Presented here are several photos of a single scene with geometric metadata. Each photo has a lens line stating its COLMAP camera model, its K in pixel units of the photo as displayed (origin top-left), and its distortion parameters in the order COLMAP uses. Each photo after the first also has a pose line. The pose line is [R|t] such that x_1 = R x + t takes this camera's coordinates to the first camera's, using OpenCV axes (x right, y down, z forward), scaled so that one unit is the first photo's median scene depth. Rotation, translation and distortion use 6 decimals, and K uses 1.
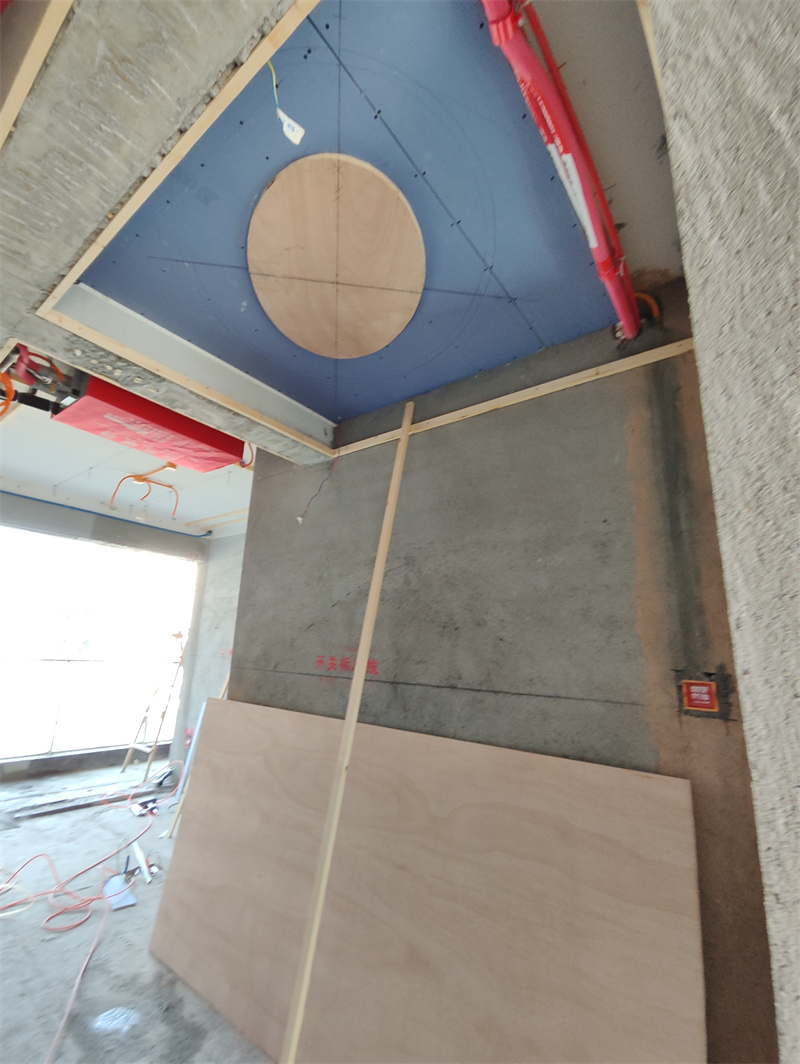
lens RADIAL K [[482.9, 0, 385.7], [0, 482.9, 534.6], [0, 0, 1]] dist [-0.002835, 0.004340]
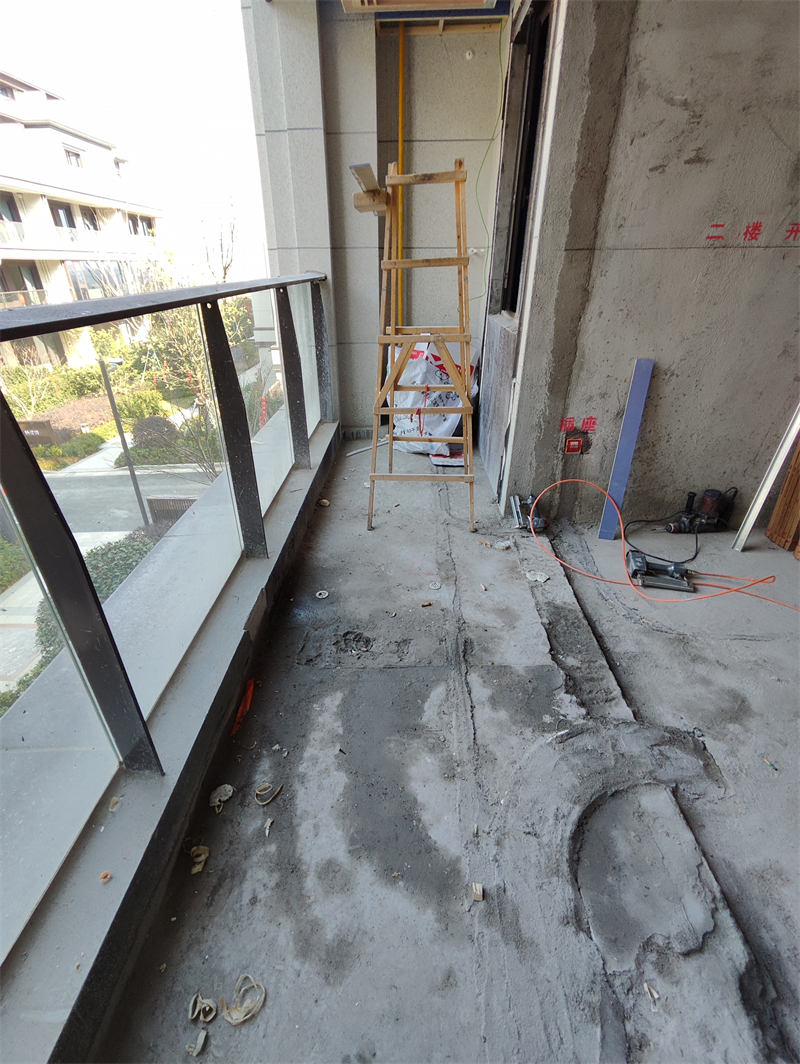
lens RADIAL K [[482.9, 0, 386.4], [0, 482.9, 533.6], [0, 0, 1]] dist [-0.002835, 0.004340]
pose [[0.809879, -0.332950, 0.482950, -1.690288], [-0.094998, 0.737995, 0.668086, 0.367876], [-0.578854, -0.586948, 0.566057, 1.557002]]
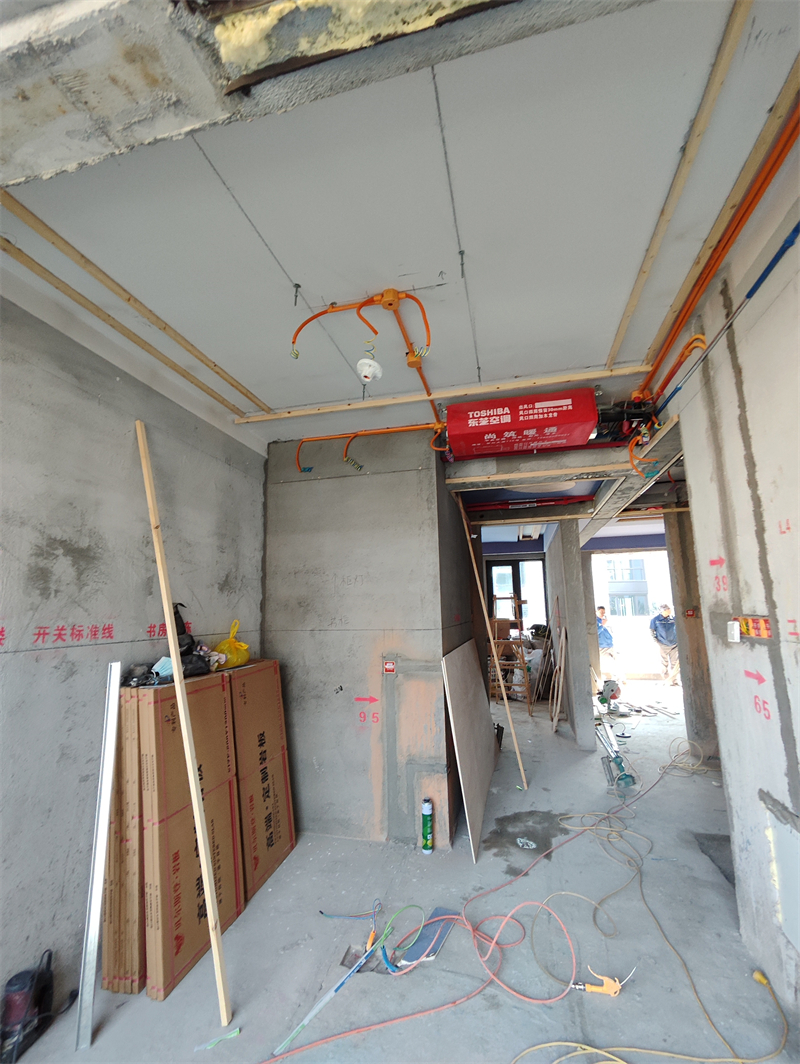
lens RADIAL K [[482.9, 0, 384.9], [0, 482.9, 533.3], [0, 0, 1]] dist [-0.002835, 0.004340]
pose [[-0.398455, 0.106656, 0.910966, -1.487202], [-0.221400, 0.952660, -0.208378, 0.358286], [-0.890065, -0.284717, -0.355978, 1.752949]]
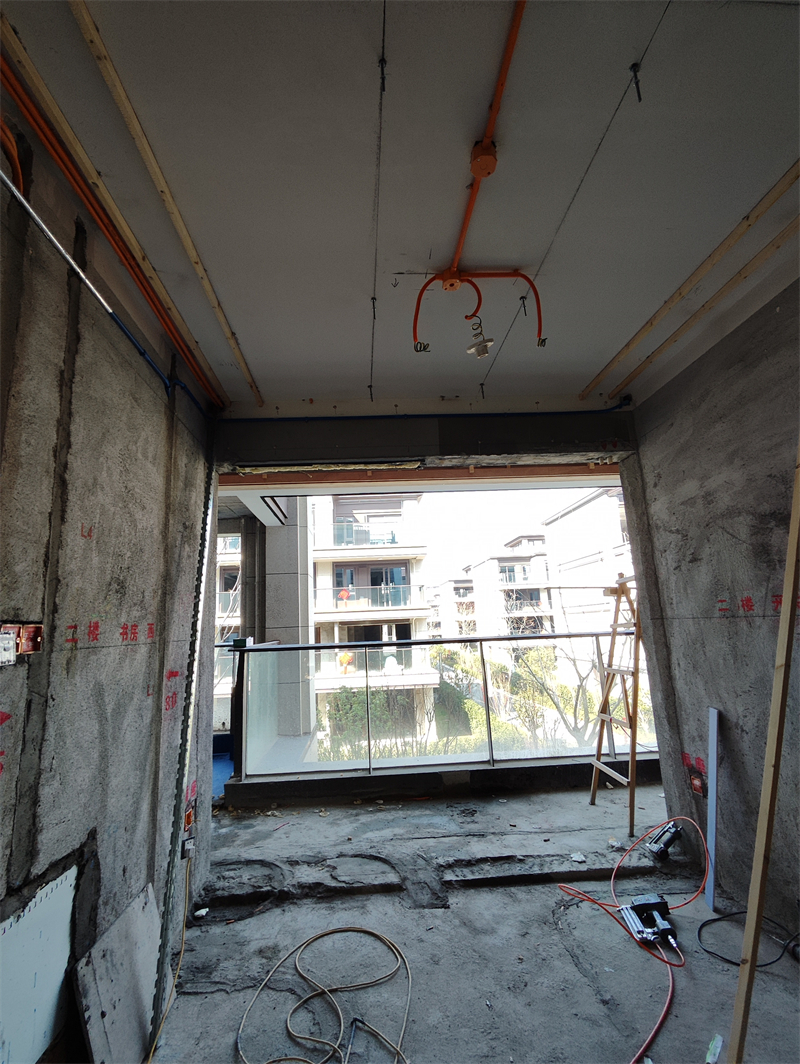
lens RADIAL K [[482.9, 0, 384.9], [0, 482.9, 536.1], [0, 0, 1]] dist [-0.002835, 0.004340]
pose [[0.653300, -0.210235, -0.727324, -0.393460], [0.252259, 0.966224, -0.052704, 0.236628], [0.713838, -0.149042, 0.684268, 0.897754]]
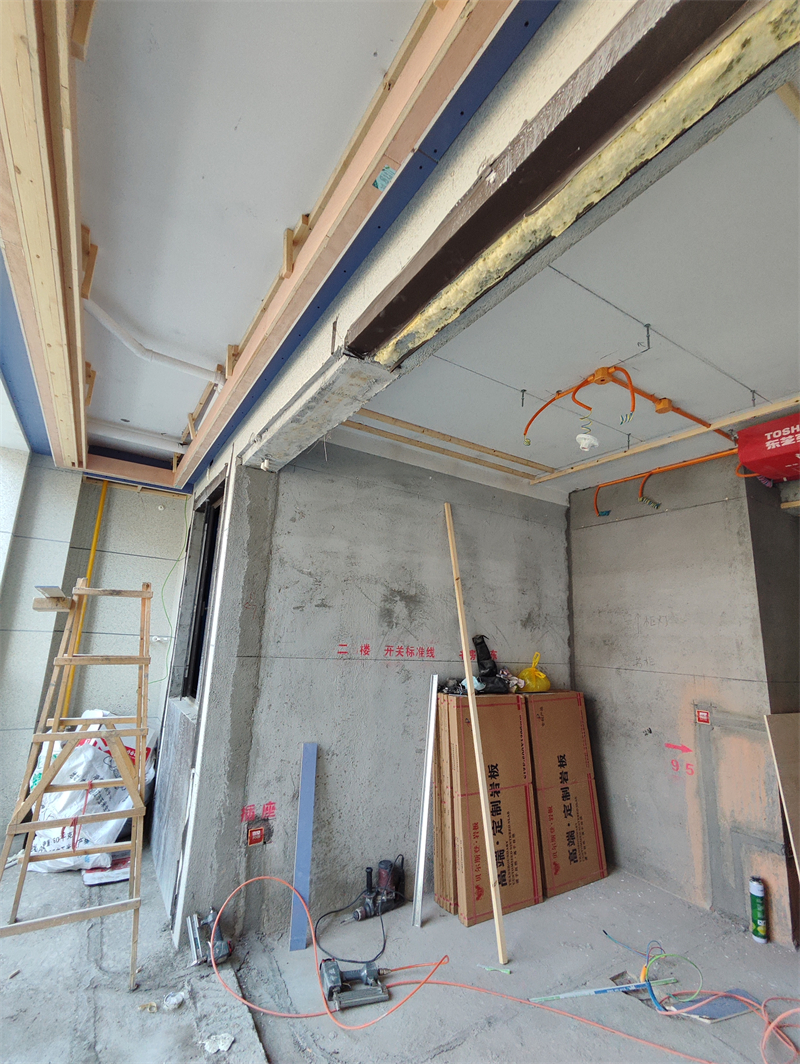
lens RADIAL K [[482.9, 0, 383.7], [0, 482.9, 533.8], [0, 0, 1]] dist [-0.002835, 0.004340]
pose [[0.353171, 0.163928, 0.921085, -1.739313], [-0.258222, 0.963366, -0.072443, 0.279931], [-0.899218, -0.212259, 0.382562, 1.529777]]
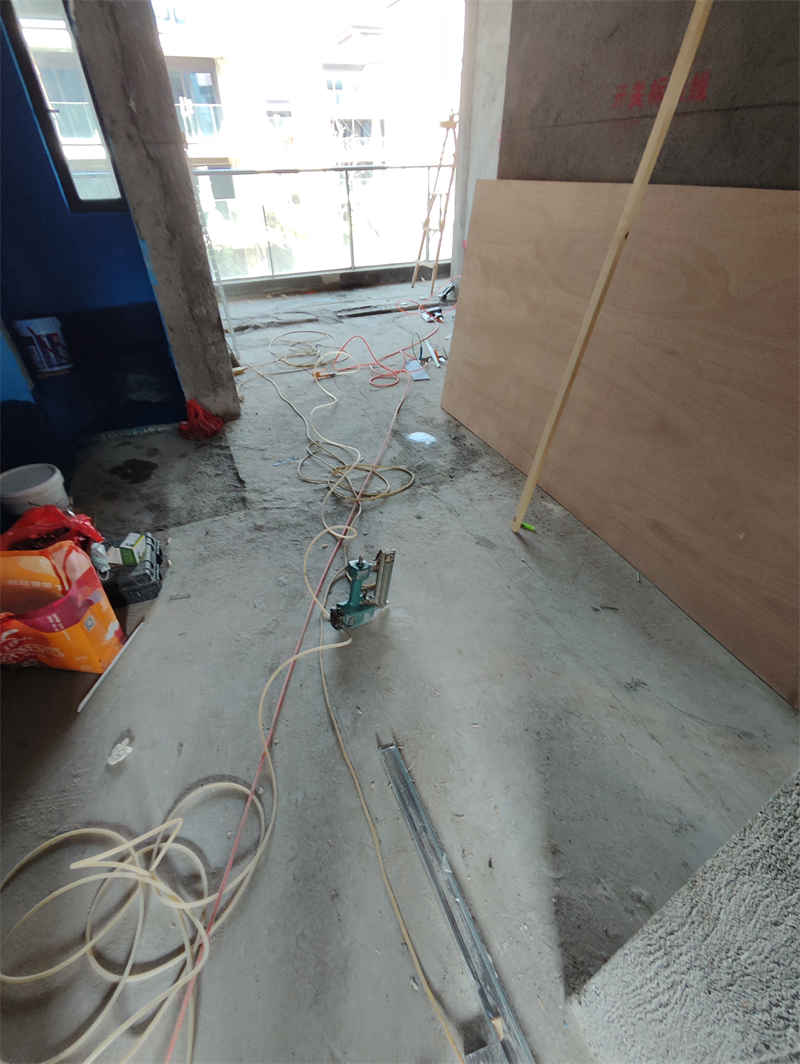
lens RADIAL K [[482.9, 0, 382.9], [0, 482.9, 534.3], [0, 0, 1]] dist [-0.002835, 0.004340]
pose [[0.864116, 0.248087, -0.437899, 0.034131], [0.184475, 0.653390, 0.734200, 0.089864], [0.468265, -0.715216, 0.518840, -0.002131]]
